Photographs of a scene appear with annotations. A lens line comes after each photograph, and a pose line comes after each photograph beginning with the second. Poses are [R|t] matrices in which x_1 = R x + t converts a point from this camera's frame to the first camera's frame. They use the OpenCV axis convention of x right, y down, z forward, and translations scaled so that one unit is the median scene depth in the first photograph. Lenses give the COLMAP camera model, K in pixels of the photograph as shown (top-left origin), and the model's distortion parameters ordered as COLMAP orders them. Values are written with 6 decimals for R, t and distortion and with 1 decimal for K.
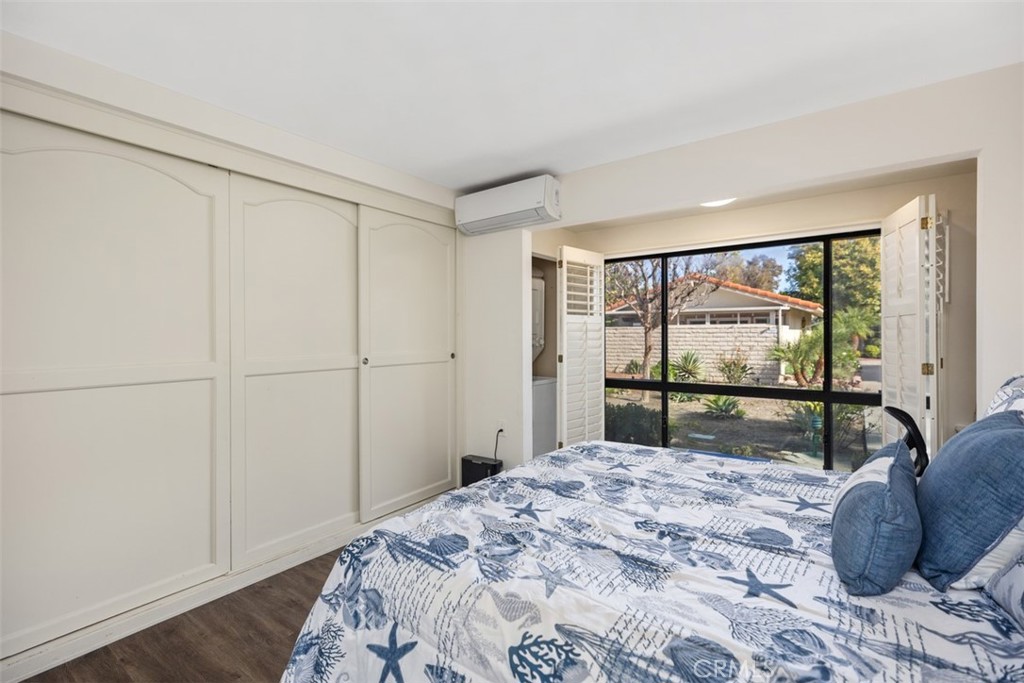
lens RADIAL K [[462.7, 0, 514.3], [0, 462.7, 339.1], [0, 0, 1]] dist [0.005073, 0.000192]
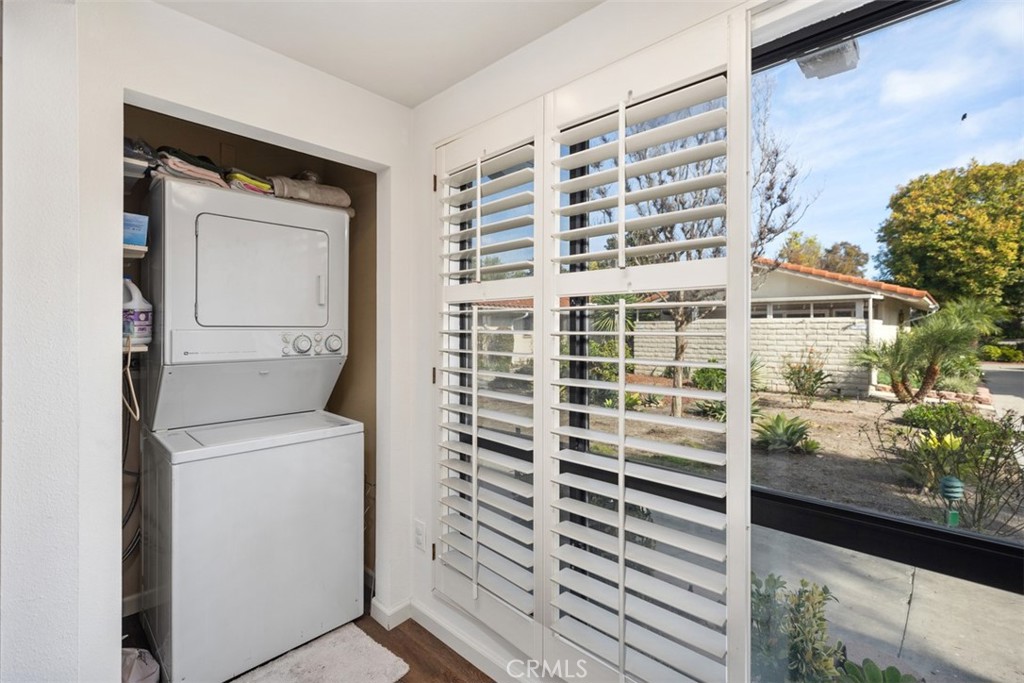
lens RADIAL K [[459.0, 0, 511.1], [0, 459.0, 331.5], [0, 0, 1]] dist [0.004709, -0.000141]
pose [[0.990972, 0.004591, -0.133992, 0.084256], [-0.005579, 0.999960, -0.007000, -0.001181], [0.133955, 0.007684, 0.990958, 0.160877]]
